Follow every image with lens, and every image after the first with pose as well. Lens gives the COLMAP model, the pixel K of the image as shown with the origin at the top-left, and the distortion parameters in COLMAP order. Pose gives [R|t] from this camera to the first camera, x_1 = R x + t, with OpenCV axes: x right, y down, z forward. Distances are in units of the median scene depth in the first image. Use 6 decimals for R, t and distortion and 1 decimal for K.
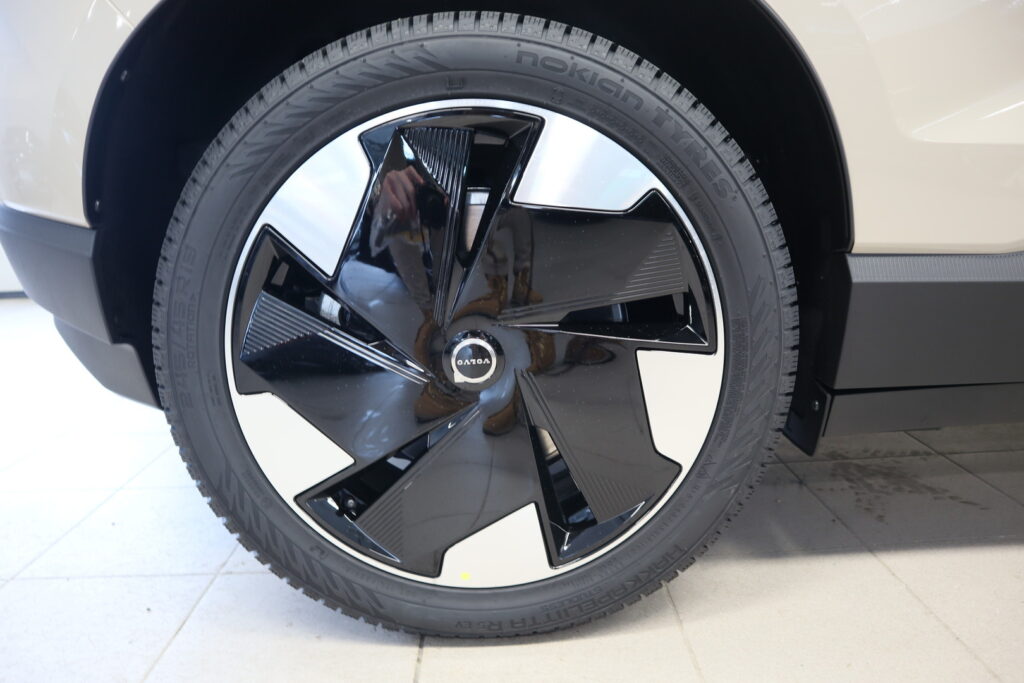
lens RADIAL K [[714.4, 0, 512.0], [0, 714.4, 341.5], [0, 0, 1]] dist [-0.092935, 0.066808]
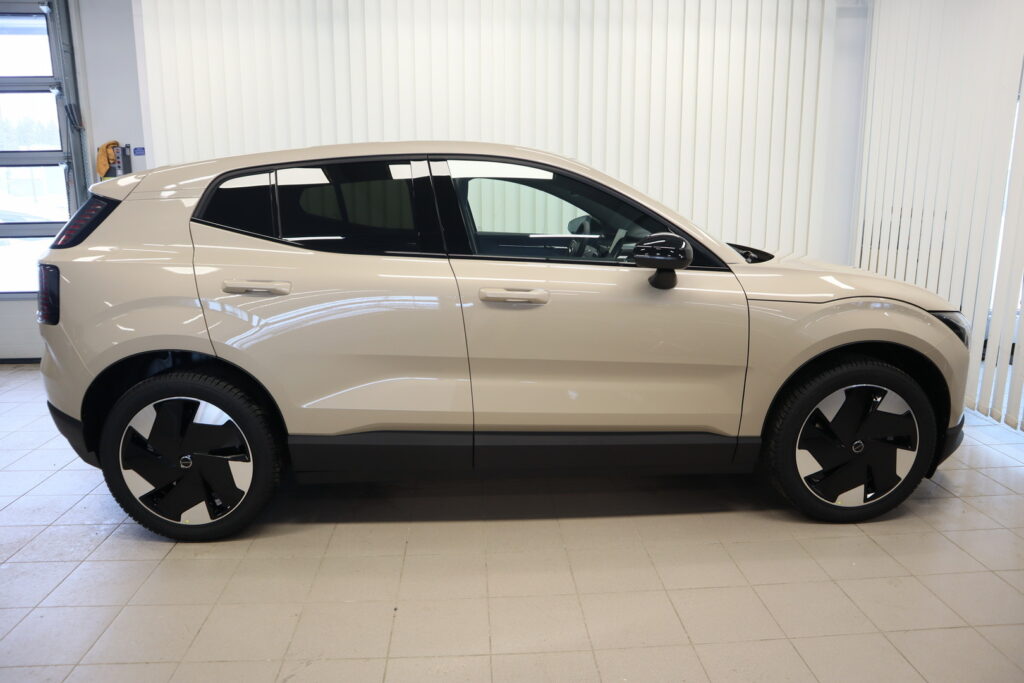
lens RADIAL K [[714.4, 0, 512.0], [0, 714.4, 341.5], [0, 0, 1]] dist [-0.092935, 0.066808]
pose [[0.998941, 0.024075, 0.039203, 1.449560], [-0.023689, 0.999667, -0.010275, -0.591004], [-0.039437, 0.009335, 0.999178, -2.663069]]
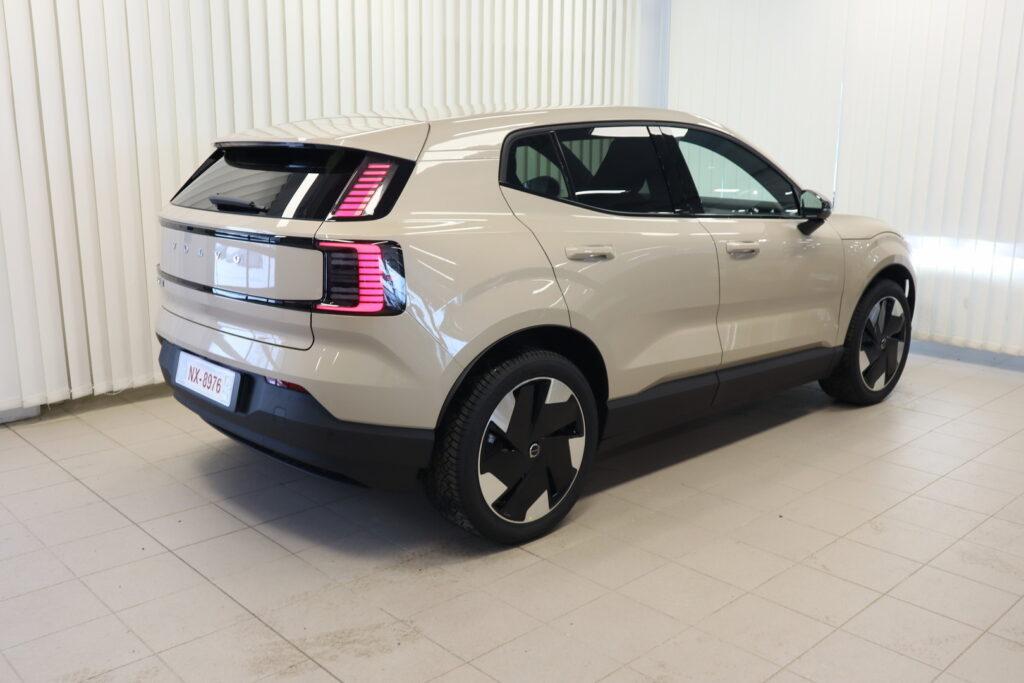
lens RADIAL K [[914.4, 0, 512.0], [0, 914.4, 341.5], [0, 0, 1]] dist [0.001585, 0.000898]
pose [[0.733793, -0.098369, 0.672213, -2.923625], [0.110404, 0.993575, 0.024877, -0.591313], [-0.670342, 0.055961, 0.739939, -2.116233]]
